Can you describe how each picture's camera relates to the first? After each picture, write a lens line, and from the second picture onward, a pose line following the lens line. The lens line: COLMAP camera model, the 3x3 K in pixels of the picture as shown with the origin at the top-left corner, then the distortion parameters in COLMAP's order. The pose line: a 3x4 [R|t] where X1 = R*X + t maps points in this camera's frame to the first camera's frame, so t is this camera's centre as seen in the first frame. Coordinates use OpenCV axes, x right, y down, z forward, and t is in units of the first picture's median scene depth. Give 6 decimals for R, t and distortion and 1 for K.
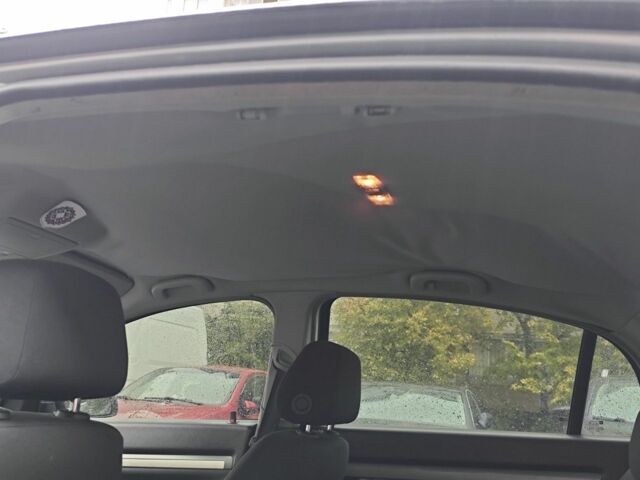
lens RADIAL K [[630.8, 0, 320.0], [0, 630.8, 240.0], [0, 0, 1]] dist [-0.011465, -0.006694]
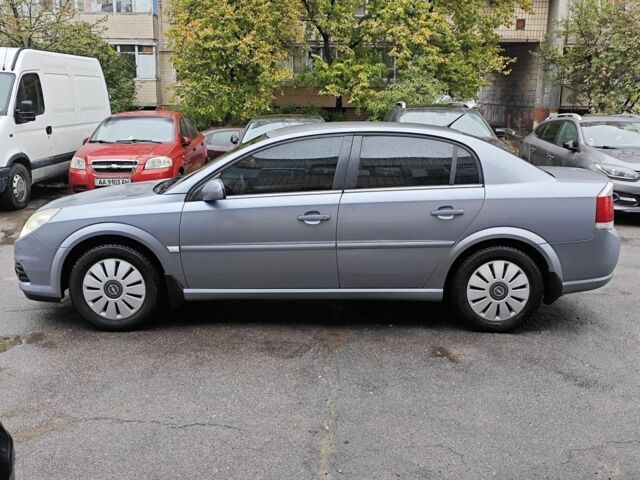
lens RADIAL K [[630.8, 0, 320.0], [0, 630.8, 240.0], [0, 0, 1]] dist [-0.011465, -0.006694]
pose [[0.942817, -0.138574, 0.303139, -0.121519], [-0.017602, 0.887510, 0.460452, -0.089985], [-0.332846, -0.439458, 0.834320, -0.188703]]
